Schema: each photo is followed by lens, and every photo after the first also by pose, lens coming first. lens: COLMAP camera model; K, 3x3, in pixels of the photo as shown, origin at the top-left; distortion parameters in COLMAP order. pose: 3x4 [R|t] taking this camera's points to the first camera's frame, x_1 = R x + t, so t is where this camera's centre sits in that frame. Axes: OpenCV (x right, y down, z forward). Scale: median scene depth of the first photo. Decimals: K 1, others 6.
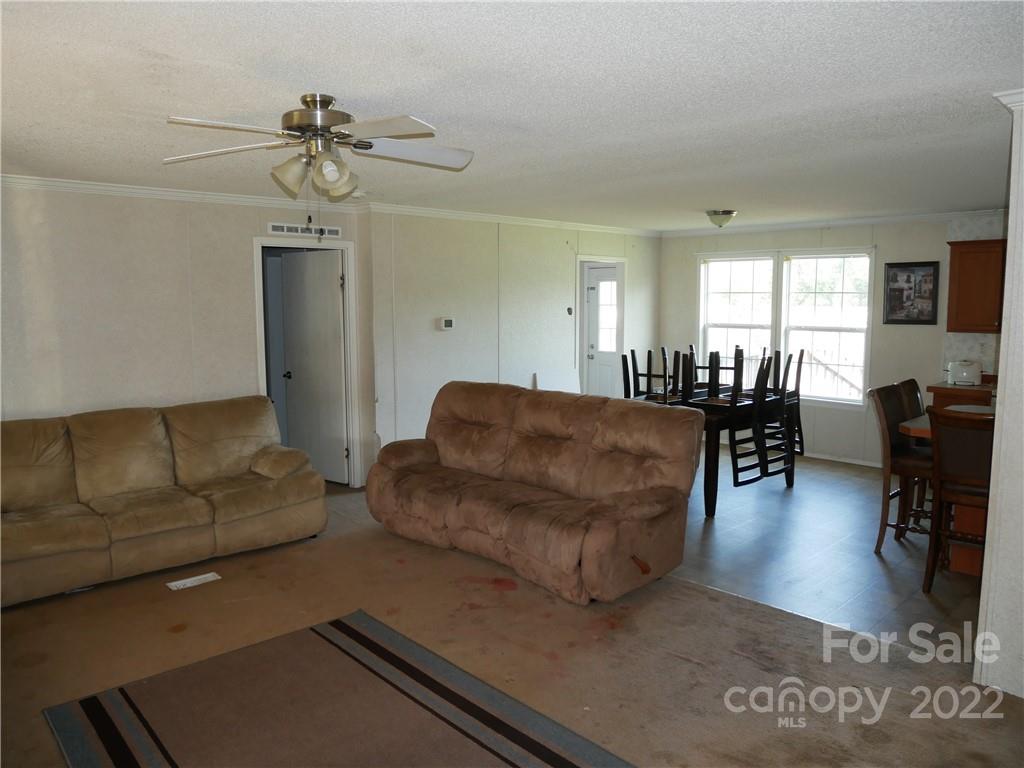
lens RADIAL K [[731.3, 0, 518.6], [0, 731.3, 381.5], [0, 0, 1]] dist [-0.050264, 0.011438]
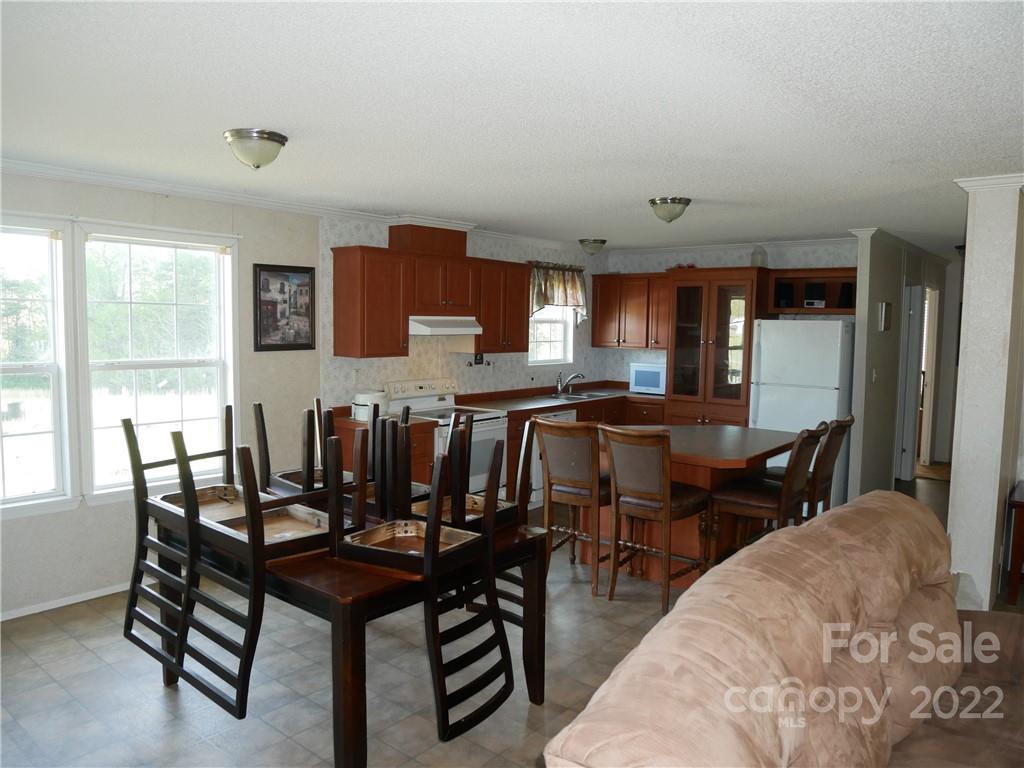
lens RADIAL K [[731.3, 0, 519.5], [0, 731.3, 384.8], [0, 0, 1]] dist [-0.050264, 0.011438]
pose [[-0.127551, -0.088269, 0.987896, -0.223363], [0.089898, 0.990903, 0.100145, -0.097184], [-0.987749, 0.101583, -0.118456, 0.856863]]
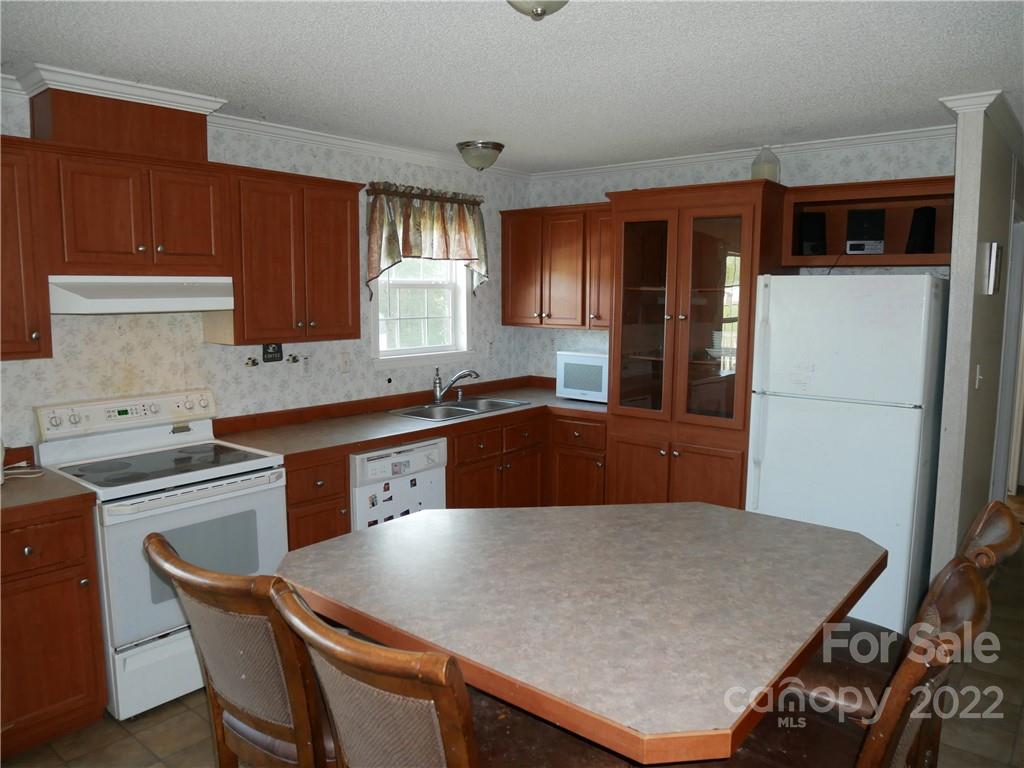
lens RADIAL K [[731.3, 0, 512.7], [0, 731.3, 383.9], [0, 0, 1]] dist [-0.050264, 0.011438]
pose [[-0.120766, -0.125748, 0.984684, 0.175341], [0.101472, 0.985185, 0.138256, -0.072893], [-0.987481, 0.116614, -0.106217, 0.673520]]
